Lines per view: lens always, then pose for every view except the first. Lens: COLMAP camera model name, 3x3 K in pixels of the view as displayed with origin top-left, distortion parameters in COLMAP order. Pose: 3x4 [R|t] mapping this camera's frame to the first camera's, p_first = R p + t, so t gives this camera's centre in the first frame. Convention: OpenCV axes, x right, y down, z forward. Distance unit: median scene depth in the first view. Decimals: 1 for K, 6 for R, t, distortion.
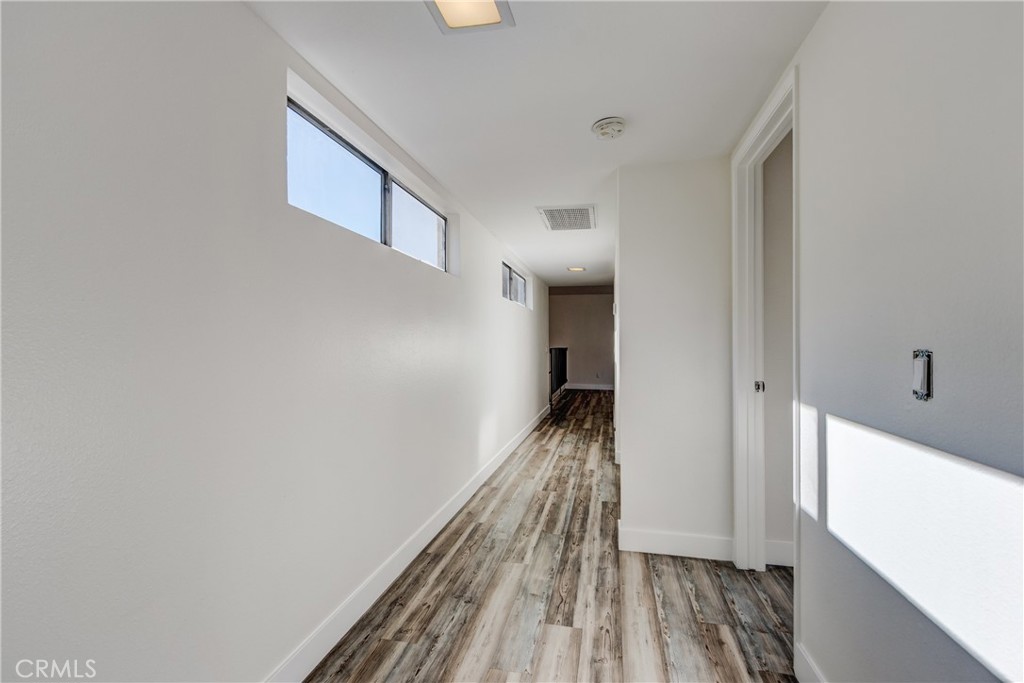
lens RADIAL K [[466.1, 0, 512.4], [0, 466.1, 343.7], [0, 0, 1]] dist [0.007126, -0.001659]
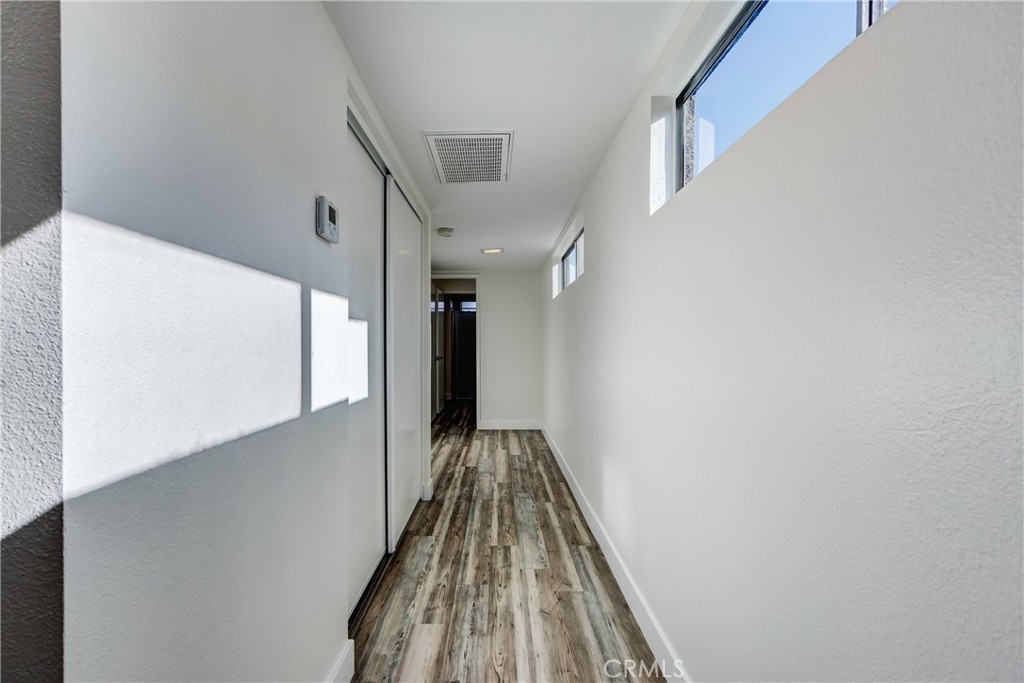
lens RADIAL K [[466.1, 0, 510.9], [0, 466.1, 343.3], [0, 0, 1]] dist [0.007126, -0.001659]
pose [[-0.972883, 0.005021, -0.231245, 0.255112], [0.006406, 0.999966, -0.005237, 0.005300], [0.231211, -0.006576, -0.972881, 1.909178]]
